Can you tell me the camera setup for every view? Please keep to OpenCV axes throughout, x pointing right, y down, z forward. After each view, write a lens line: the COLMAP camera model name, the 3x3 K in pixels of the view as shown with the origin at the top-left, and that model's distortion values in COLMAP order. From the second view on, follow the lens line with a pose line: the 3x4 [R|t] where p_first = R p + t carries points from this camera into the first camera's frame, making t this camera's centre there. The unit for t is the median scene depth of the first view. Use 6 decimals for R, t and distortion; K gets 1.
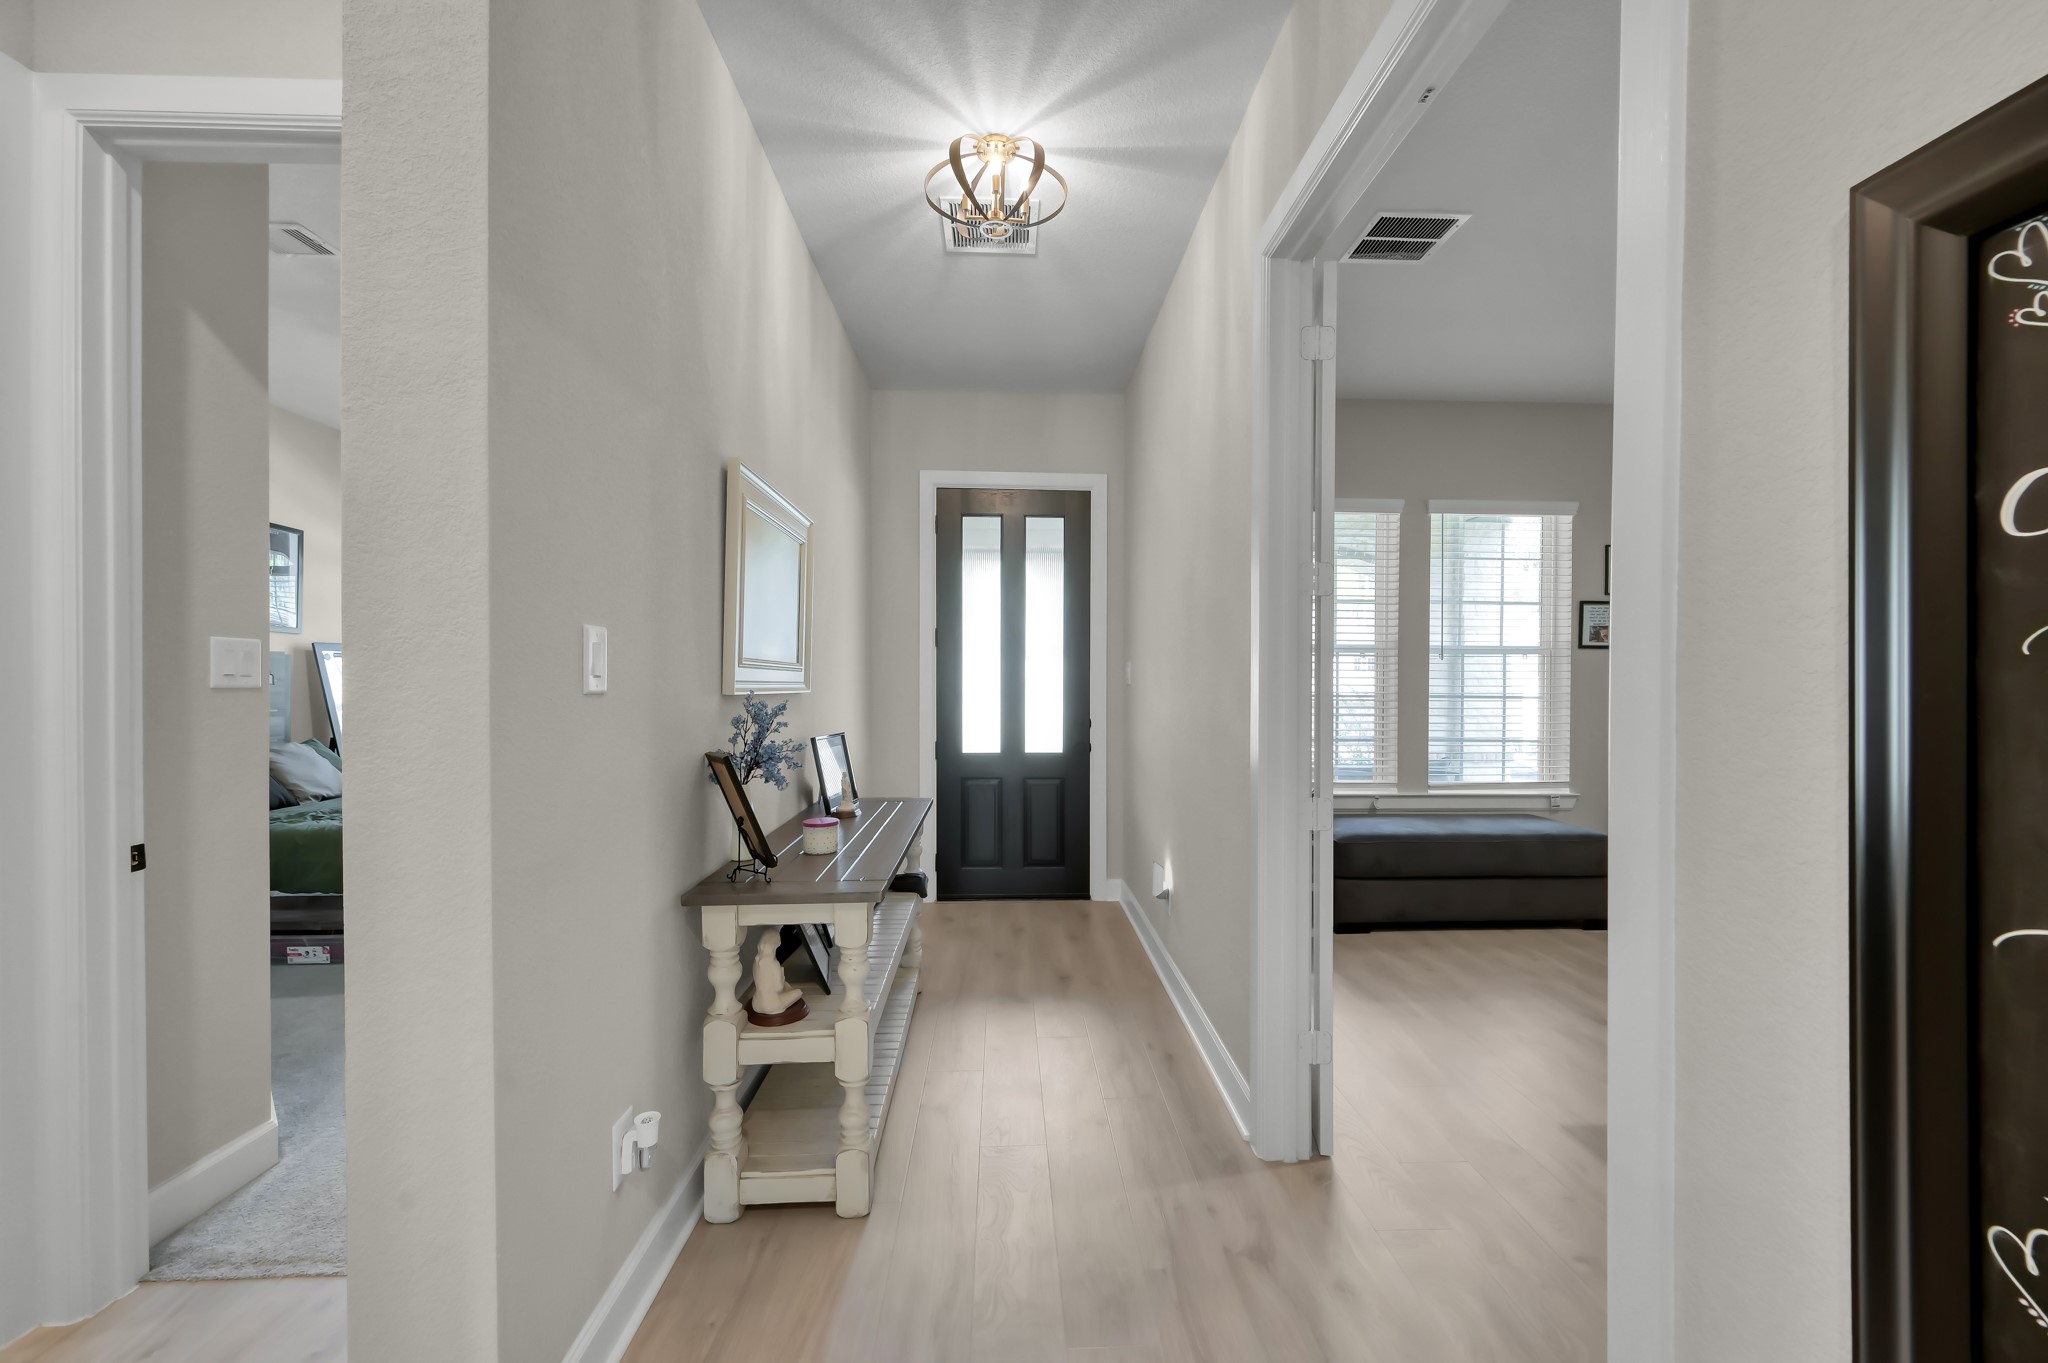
lens RADIAL K [[817.3, 0, 1029.9], [0, 817.3, 681.3], [0, 0, 1]] dist [-0.002022, -0.000167]
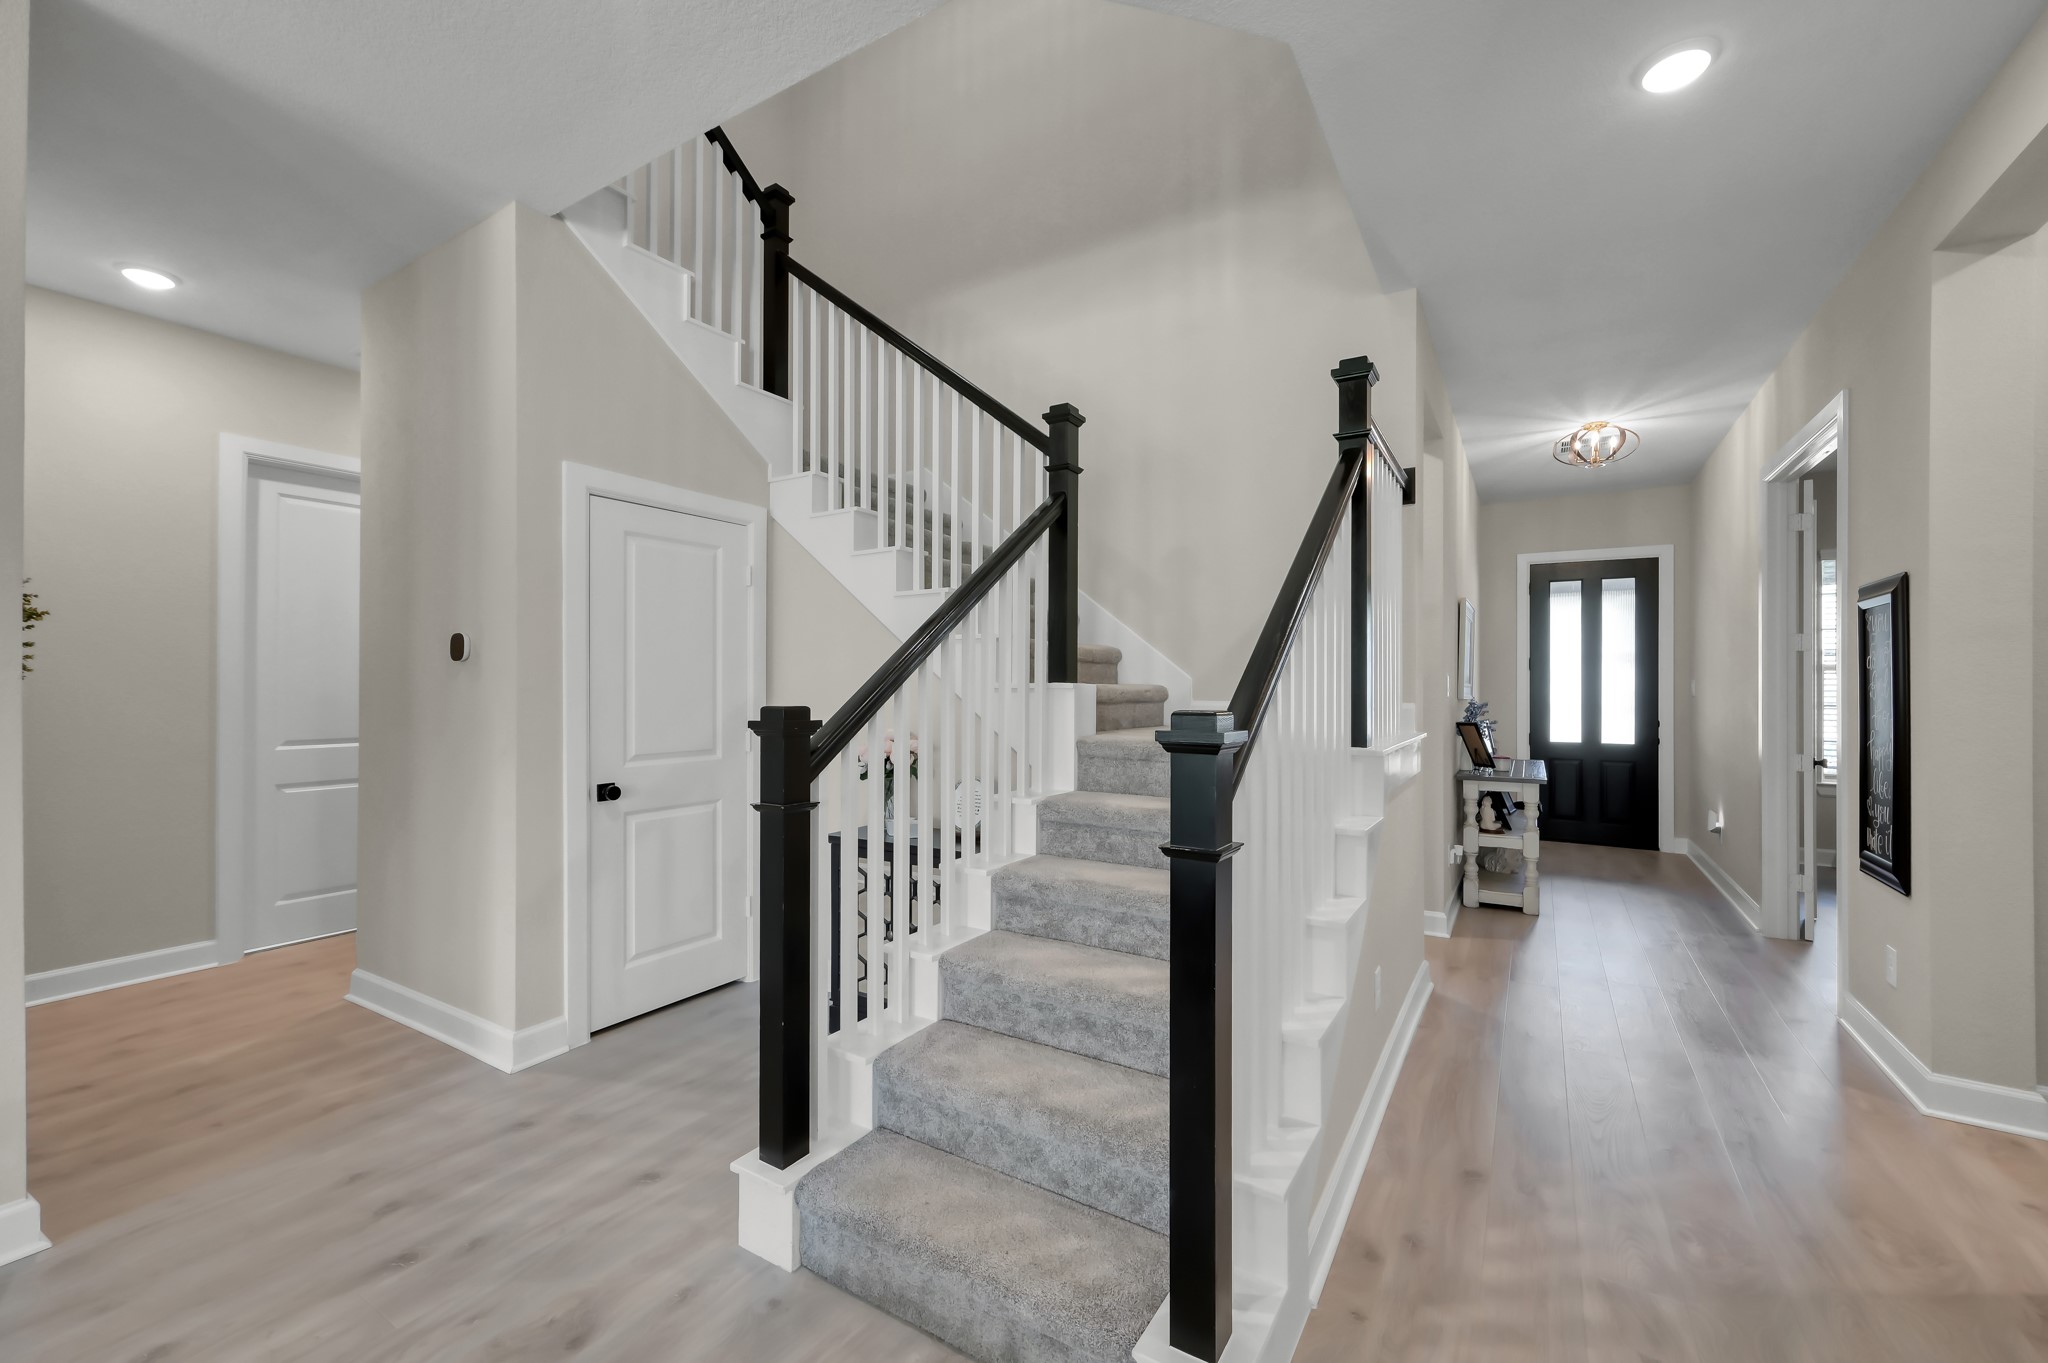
lens RADIAL K [[817.3, 0, 1022.5], [0, 817.3, 672.5], [0, 0, 1]] dist [-0.002022, -0.000167]
pose [[0.828507, -0.001305, -0.559977, -0.063517], [-0.010026, 0.999802, -0.017164, -0.002627], [0.559888, 0.019835, 0.828331, -1.059349]]
